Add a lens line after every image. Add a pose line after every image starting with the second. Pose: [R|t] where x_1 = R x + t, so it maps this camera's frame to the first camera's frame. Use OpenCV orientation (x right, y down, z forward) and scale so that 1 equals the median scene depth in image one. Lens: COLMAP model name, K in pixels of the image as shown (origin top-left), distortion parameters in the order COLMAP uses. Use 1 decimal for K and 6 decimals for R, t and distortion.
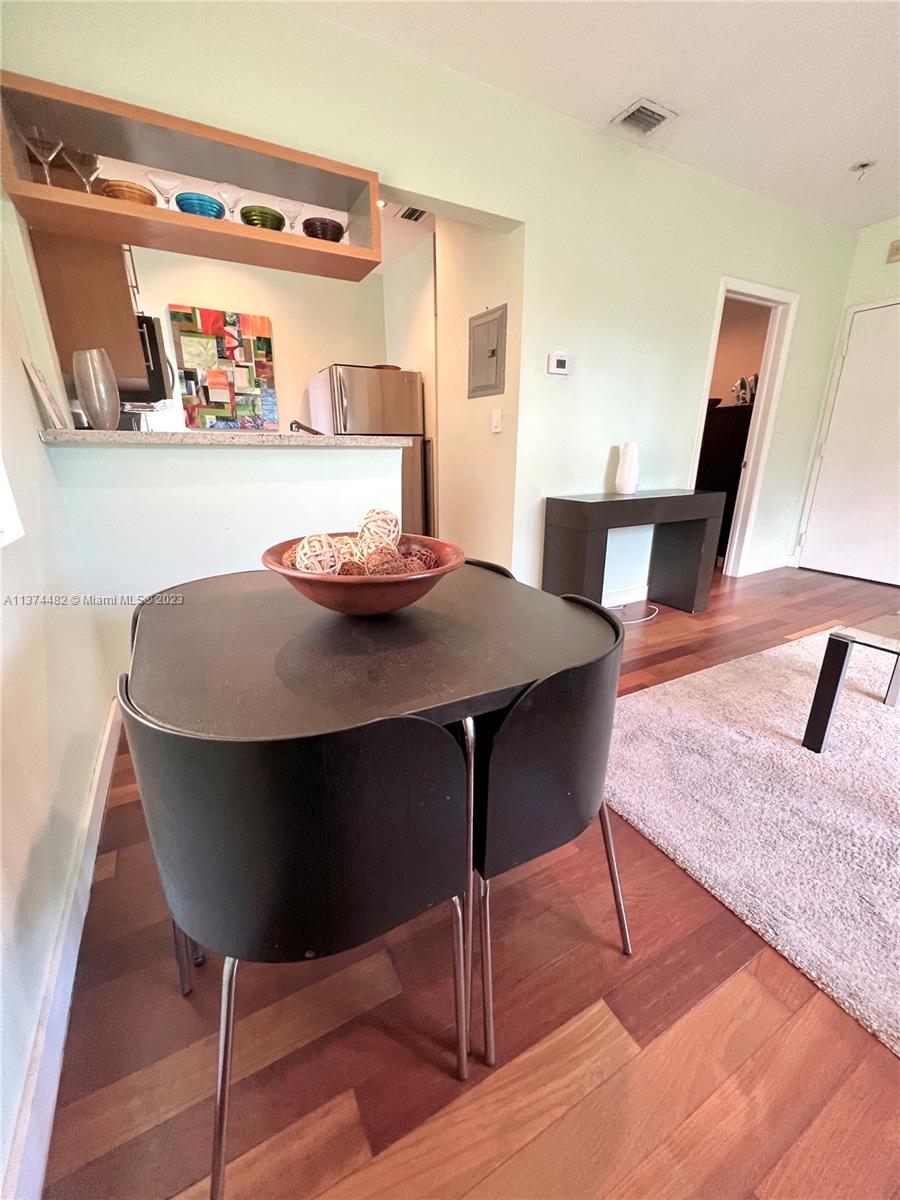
lens RADIAL K [[479.9, 0, 447.6], [0, 479.9, 602.2], [0, 0, 1]] dist [-0.001780, 0.000487]
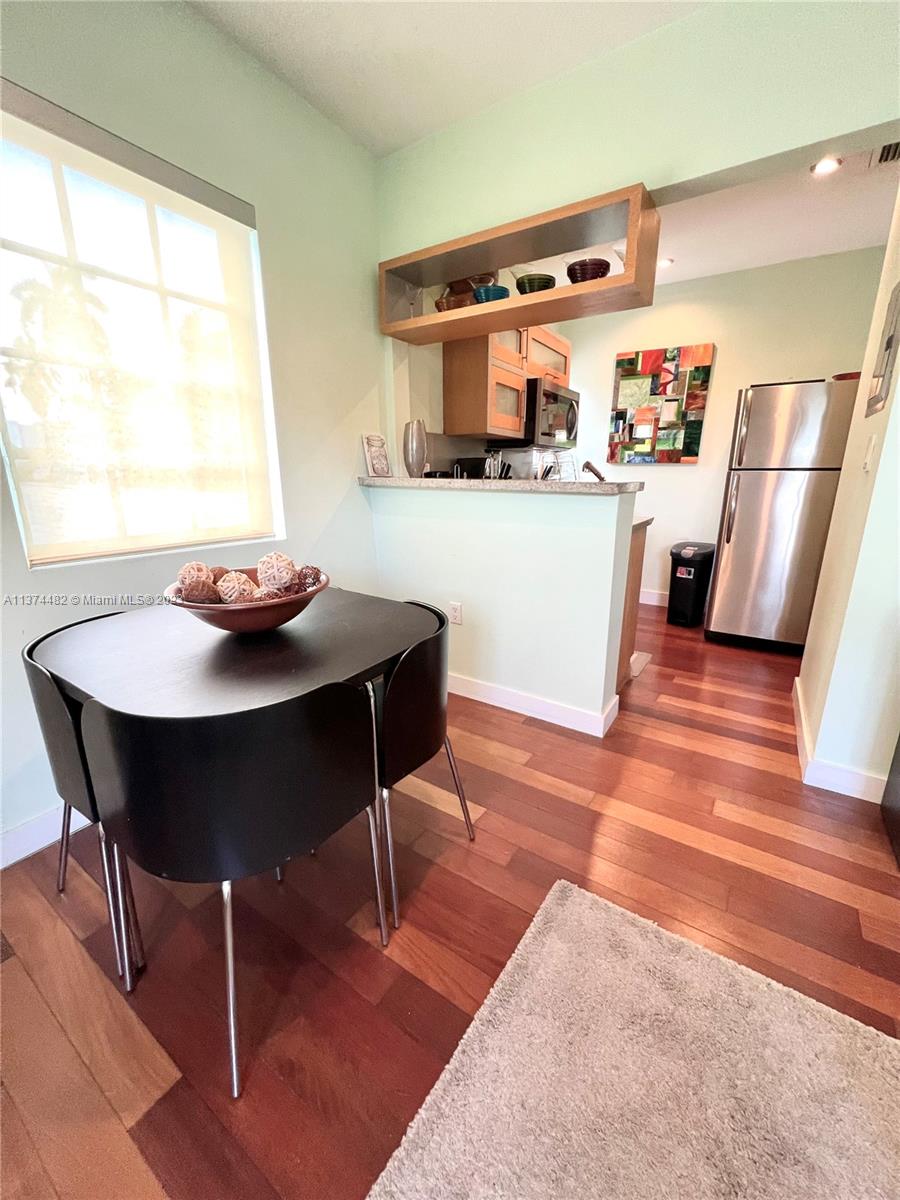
lens RADIAL K [[479.9, 0, 450.2], [0, 479.9, 602.3], [0, 0, 1]] dist [-0.001780, 0.000487]
pose [[0.468419, 0.233577, -0.852071, 0.297895], [-0.272275, 0.955645, 0.112288, -0.086786], [0.840506, 0.179400, 0.511240, 0.198925]]
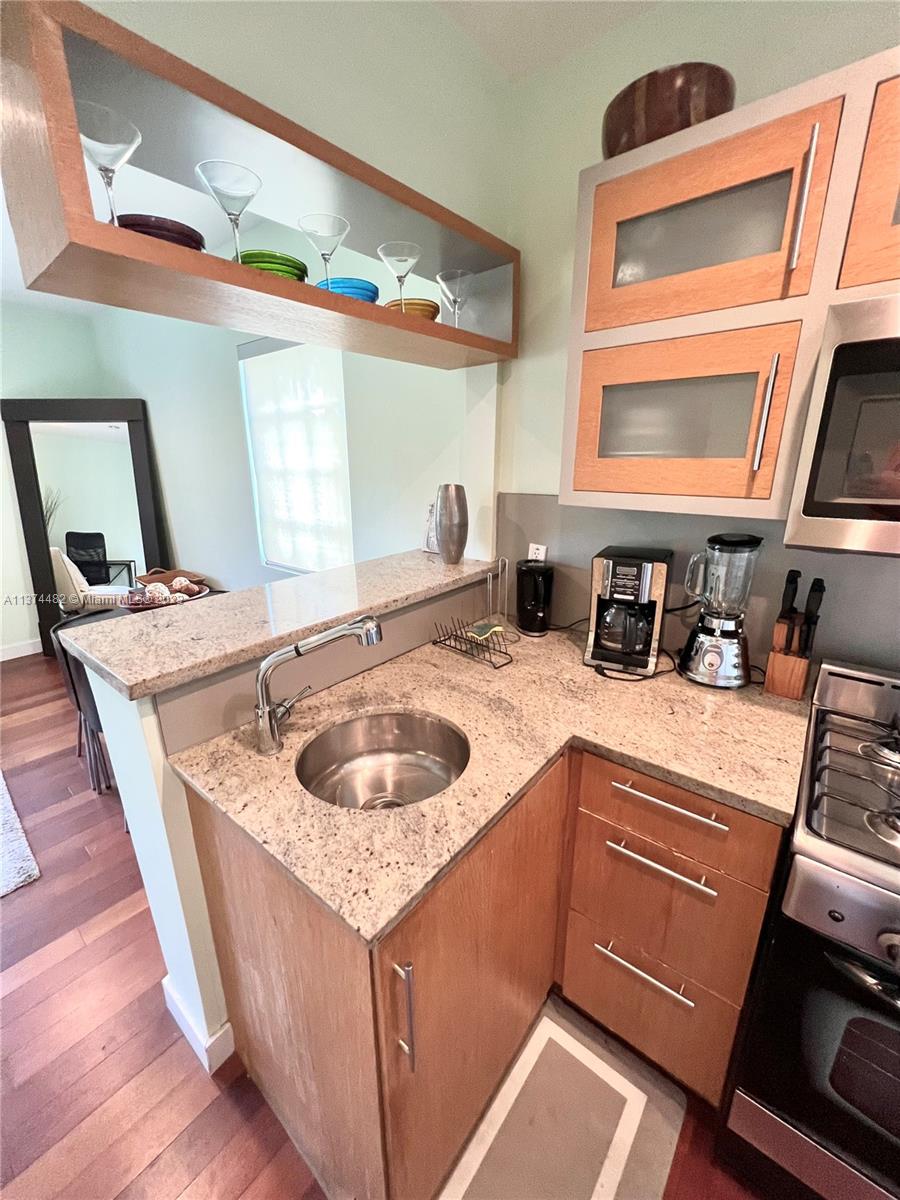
lens RADIAL K [[479.9, 0, 446.3], [0, 479.9, 600.3], [0, 0, 1]] dist [-0.001780, 0.000487]
pose [[-0.929993, 0.115919, -0.348821, -0.159936], [-0.100447, 0.832708, 0.544525, -0.388988], [0.353587, 0.541442, -0.762769, 0.843759]]
